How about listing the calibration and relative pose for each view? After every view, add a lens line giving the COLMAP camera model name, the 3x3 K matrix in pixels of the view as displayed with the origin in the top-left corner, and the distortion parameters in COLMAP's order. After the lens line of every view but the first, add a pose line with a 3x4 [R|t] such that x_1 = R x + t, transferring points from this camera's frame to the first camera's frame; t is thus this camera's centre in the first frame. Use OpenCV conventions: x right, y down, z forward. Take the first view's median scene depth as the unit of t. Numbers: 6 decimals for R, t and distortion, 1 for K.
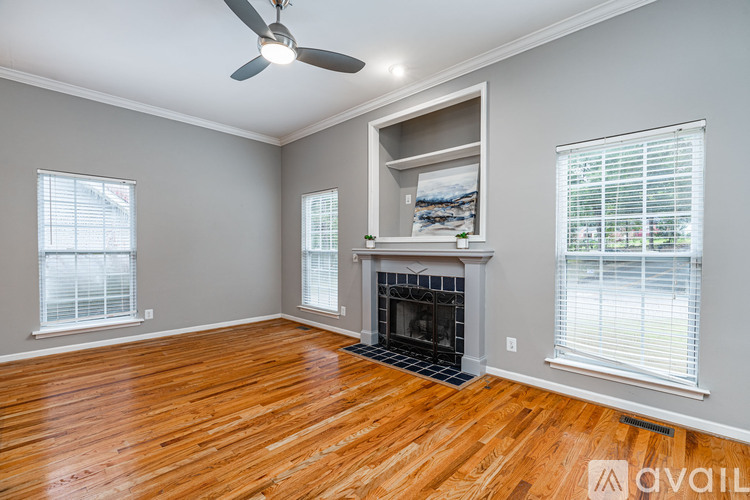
lens RADIAL K [[341.2, 0, 378.1], [0, 341.2, 251.5], [0, 0, 1]] dist [-0.004178, -0.000204]
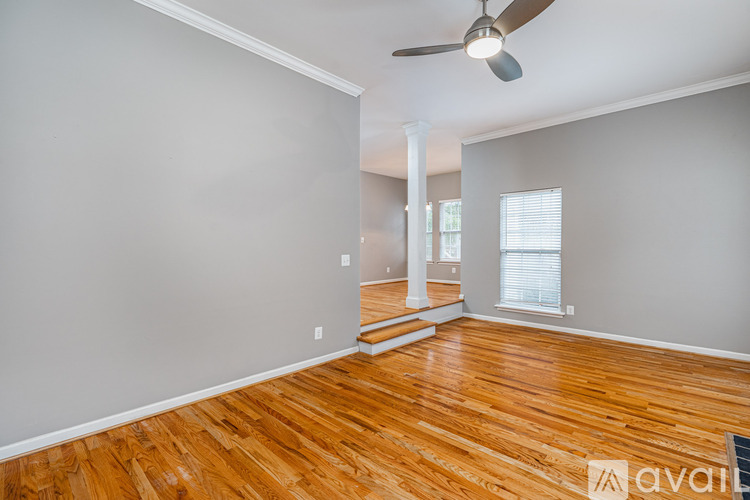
lens RADIAL K [[341.2, 0, 378.1], [0, 341.2, 247.3], [0, 0, 1]] dist [-0.004178, -0.000204]
pose [[0.011638, -0.001163, -0.999932, 0.517325], [-0.010966, 0.999939, -0.001291, -0.004098], [0.999872, 0.010980, 0.011625, 0.528064]]
